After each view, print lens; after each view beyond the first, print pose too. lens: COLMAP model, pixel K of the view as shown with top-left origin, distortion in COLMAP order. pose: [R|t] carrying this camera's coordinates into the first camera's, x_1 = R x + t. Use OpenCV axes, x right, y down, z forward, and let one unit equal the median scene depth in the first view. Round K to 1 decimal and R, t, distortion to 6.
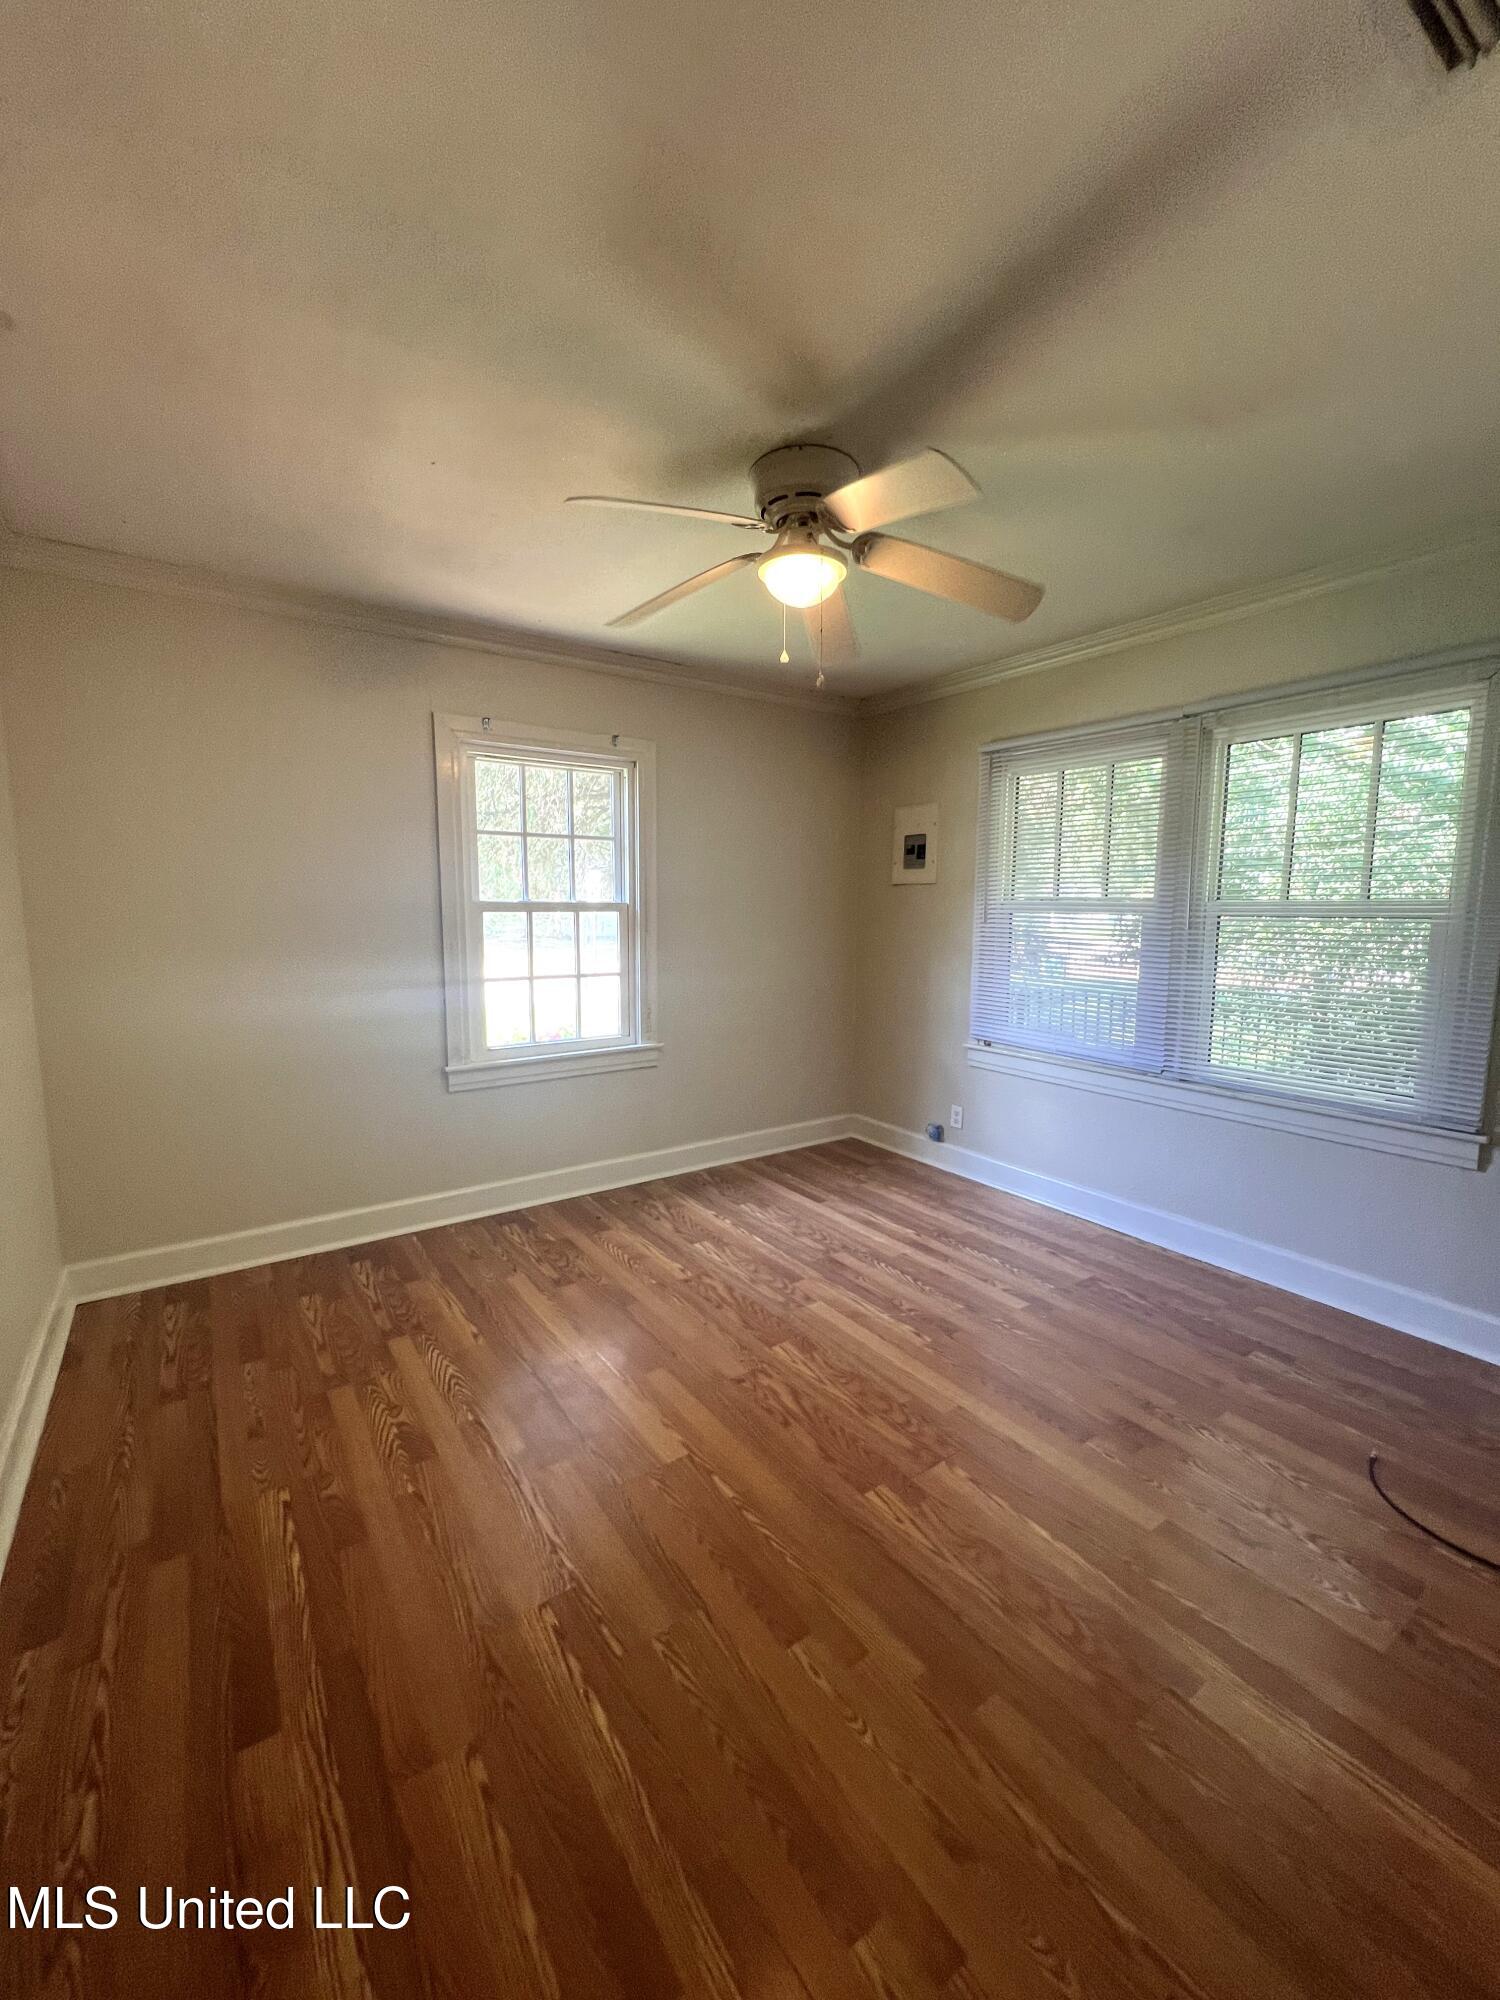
lens RADIAL K [[797.5, 0, 750.0], [0, 797.5, 1000.0], [0, 0, 1]] dist [-0.002519, 0.000488]
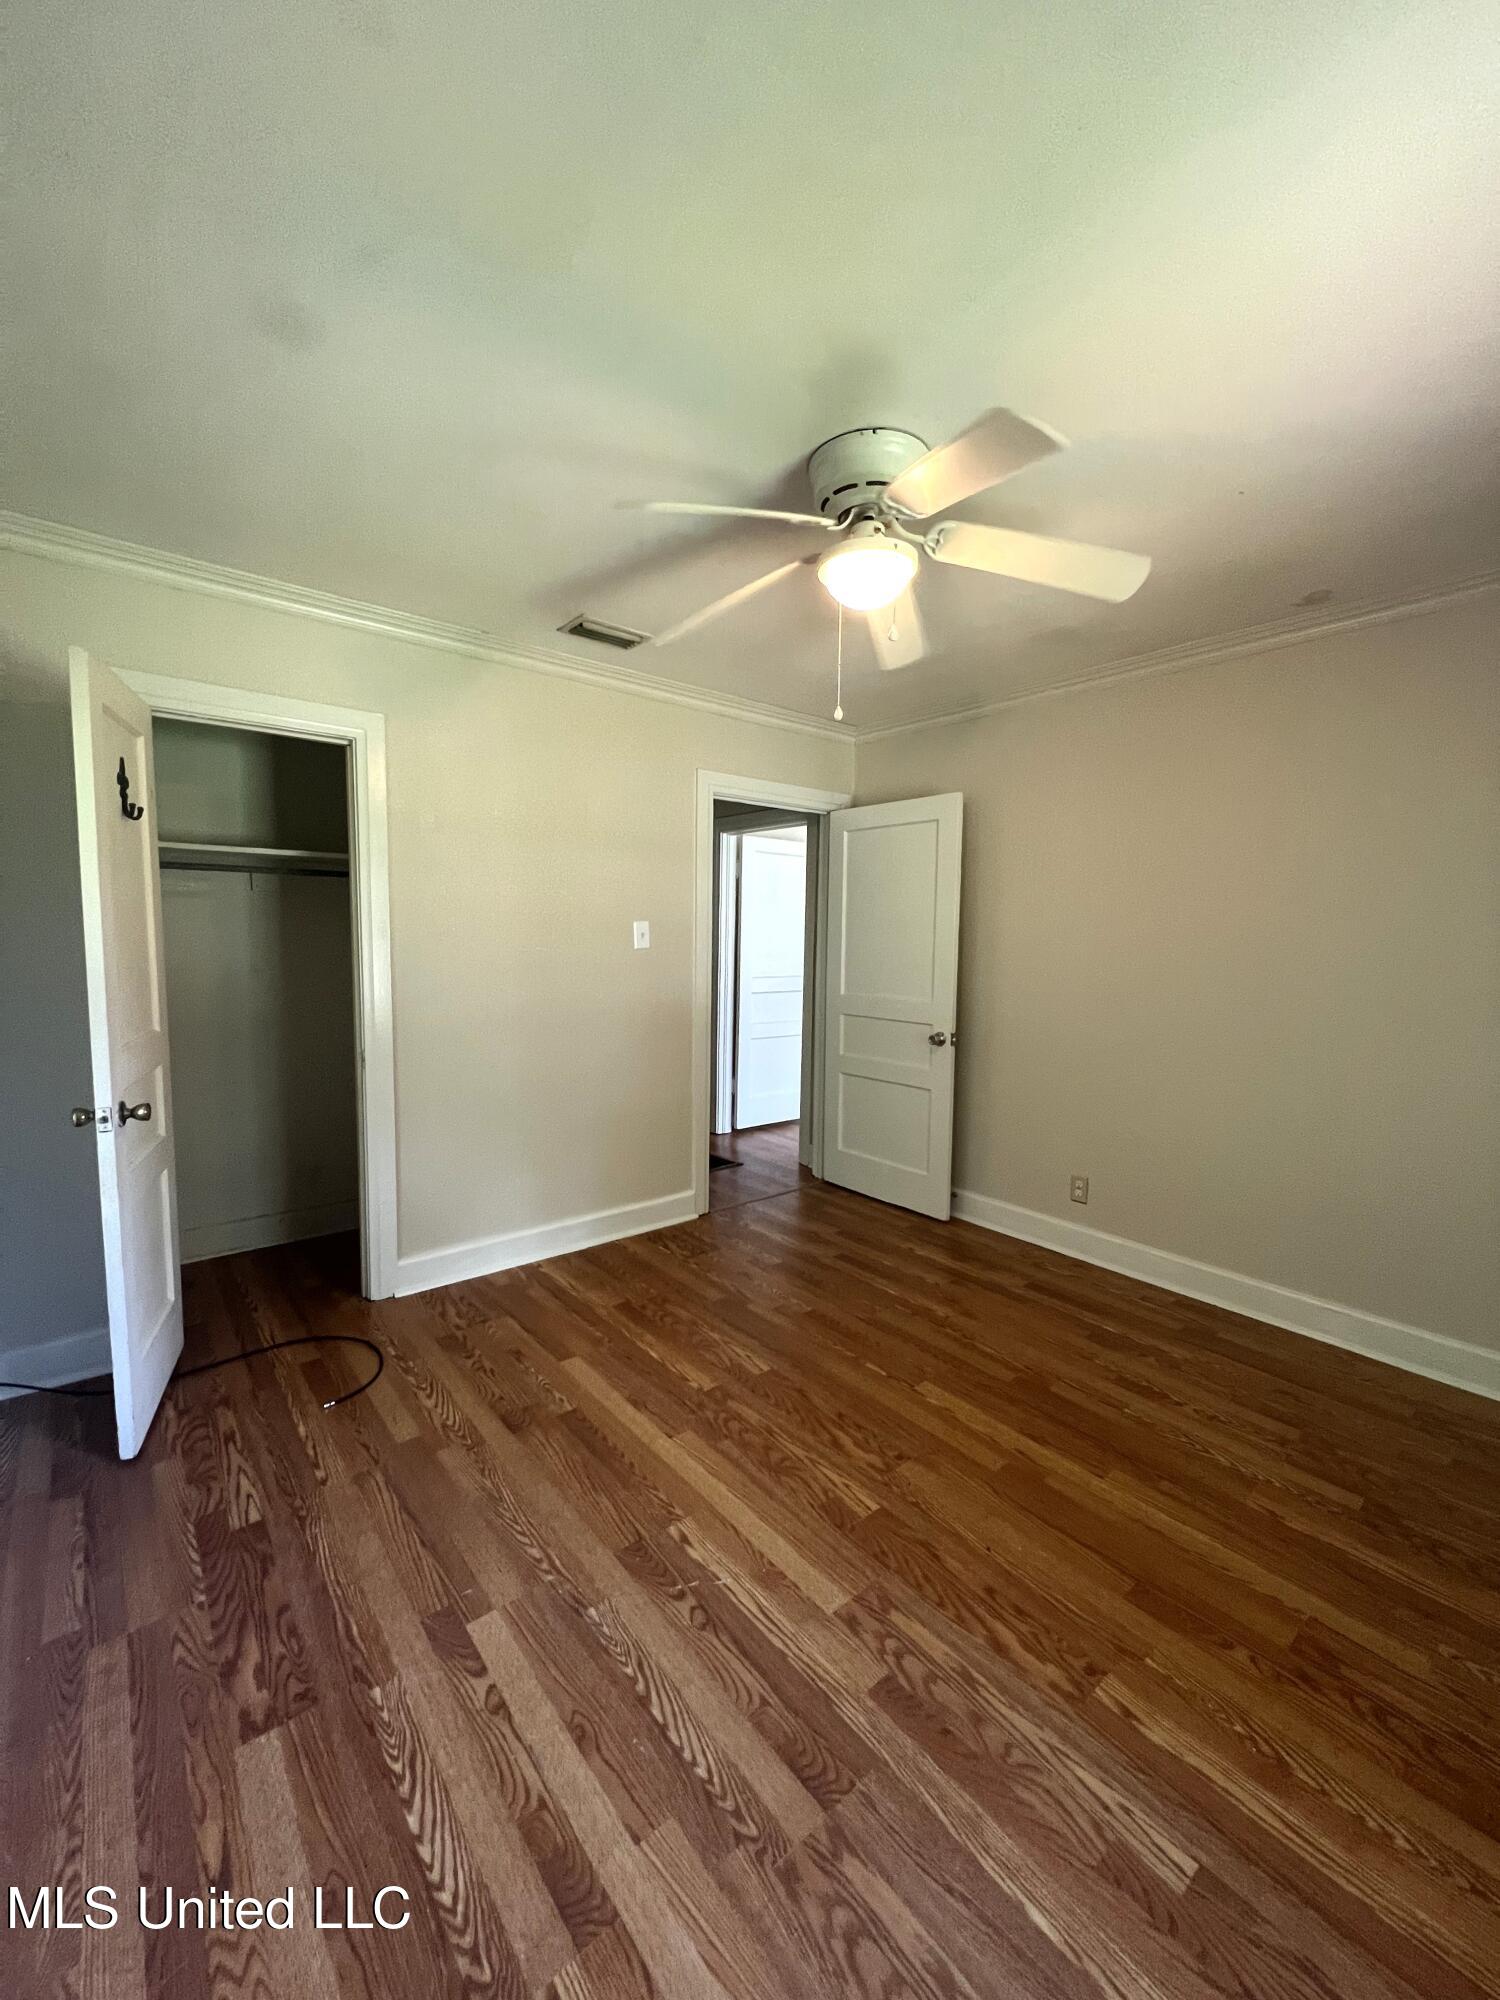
lens RADIAL K [[797.5, 0, 750.0], [0, 797.5, 1000.0], [0, 0, 1]] dist [-0.002519, 0.000488]
pose [[-0.996803, -0.012519, -0.078907, 0.206384], [-0.028612, 0.978075, 0.206280, -0.188383], [0.074594, 0.207879, -0.975306, 1.537104]]
